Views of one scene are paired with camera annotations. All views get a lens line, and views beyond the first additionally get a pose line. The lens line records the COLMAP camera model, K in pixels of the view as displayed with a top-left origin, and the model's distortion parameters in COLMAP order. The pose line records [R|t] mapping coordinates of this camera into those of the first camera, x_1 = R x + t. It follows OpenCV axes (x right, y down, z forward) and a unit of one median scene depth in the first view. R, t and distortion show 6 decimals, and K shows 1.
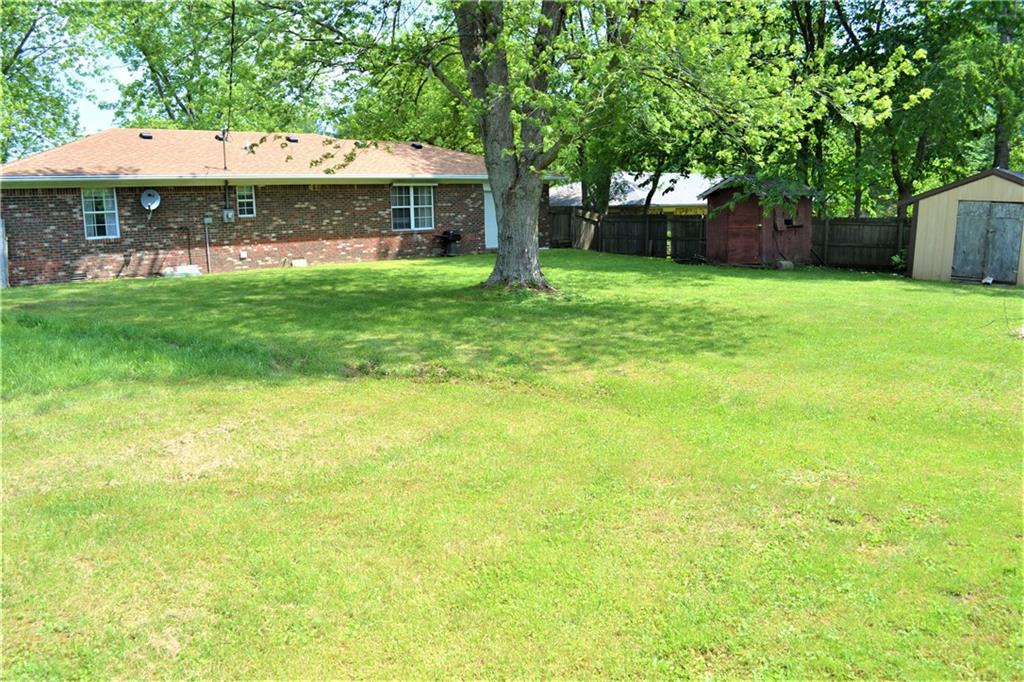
lens RADIAL K [[802.0, 0, 512.0], [0, 802.0, 341.0], [0, 0, 1]] dist [-0.063860, 0.001501]
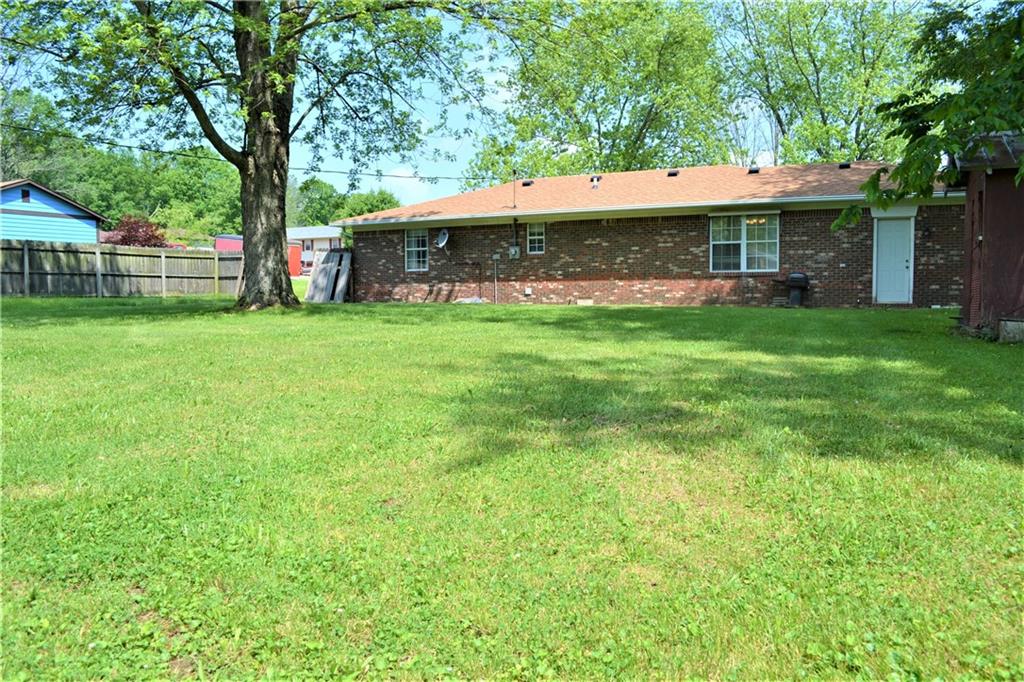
lens RADIAL K [[802.0, 0, 512.0], [0, 802.0, 341.0], [0, 0, 1]] dist [-0.063860, 0.001501]
pose [[0.388947, 0.117559, -0.913729, 0.586363], [-0.130518, 0.988852, 0.071667, -0.114508], [0.911968, 0.091383, 0.399955, 0.572384]]
